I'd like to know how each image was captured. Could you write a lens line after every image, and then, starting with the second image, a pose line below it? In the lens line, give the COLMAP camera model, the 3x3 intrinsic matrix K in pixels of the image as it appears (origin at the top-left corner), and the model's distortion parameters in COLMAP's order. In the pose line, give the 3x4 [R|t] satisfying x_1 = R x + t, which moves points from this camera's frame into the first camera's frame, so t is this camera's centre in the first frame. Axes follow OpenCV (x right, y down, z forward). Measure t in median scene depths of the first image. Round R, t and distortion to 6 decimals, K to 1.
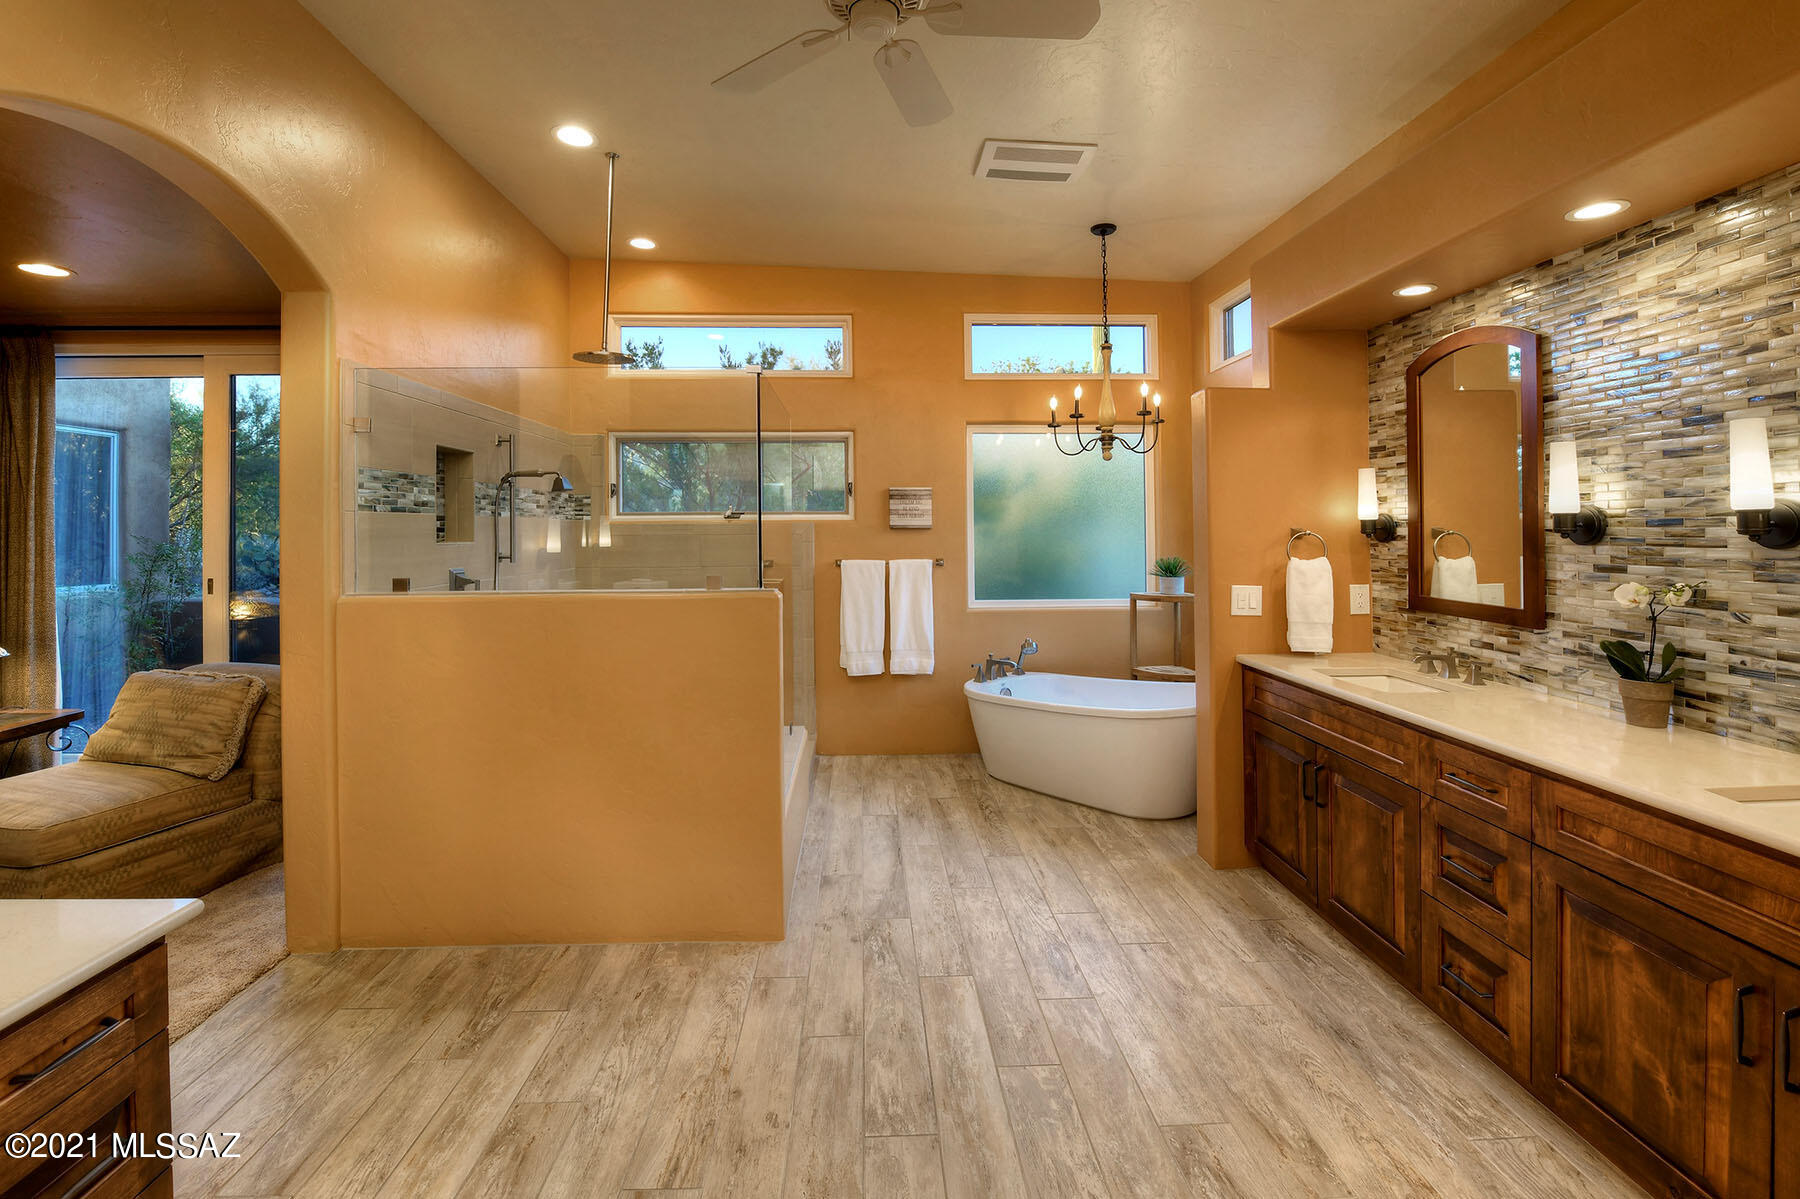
lens RADIAL K [[762.2, 0, 898.2], [0, 762.2, 542.3], [0, 0, 1]] dist [-0.017633, -0.000069]
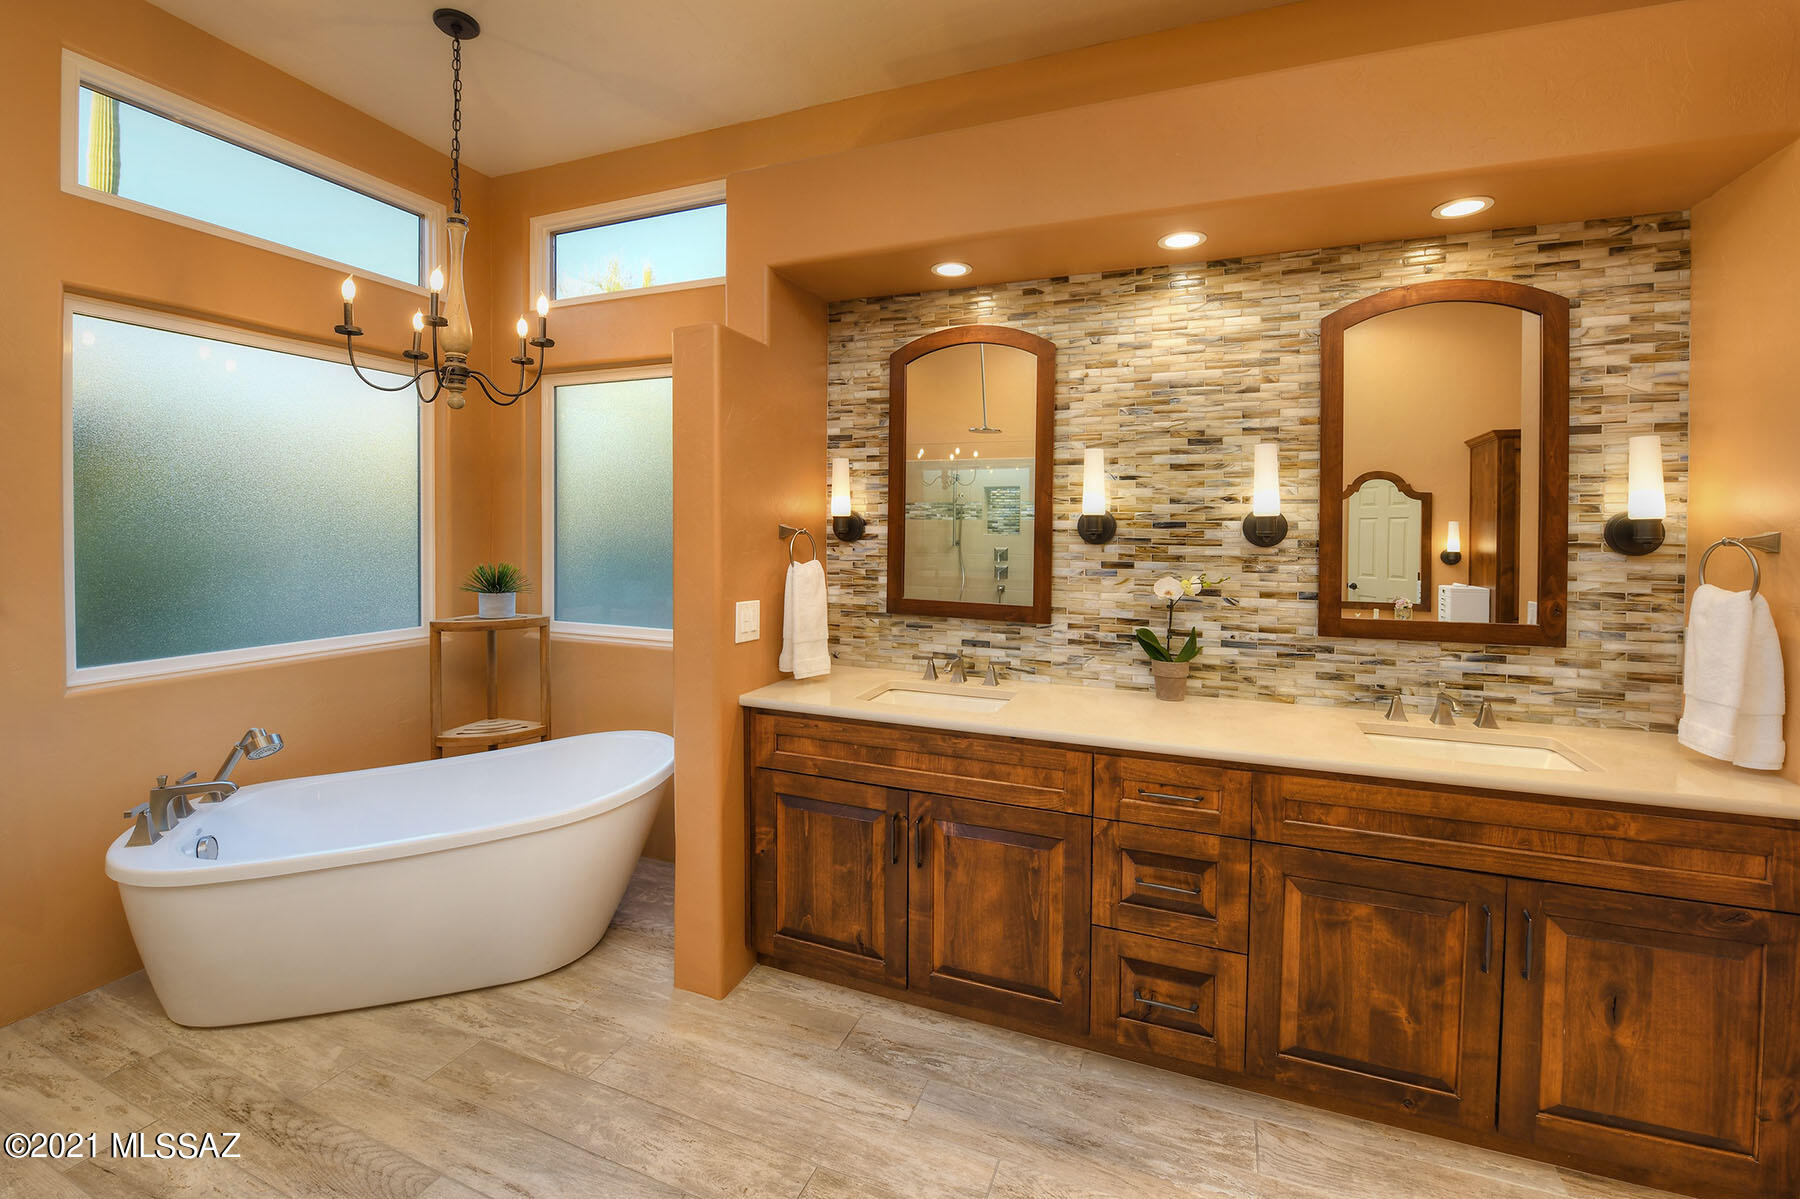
lens RADIAL K [[762.2, 0, 898.2], [0, 762.2, 542.3], [0, 0, 1]] dist [-0.017633, -0.000069]
pose [[0.428578, -0.010461, 0.903444, -0.229328], [0.003927, 0.999945, 0.009715, -0.011552], [-0.903496, -0.000616, 0.428595, 0.808893]]
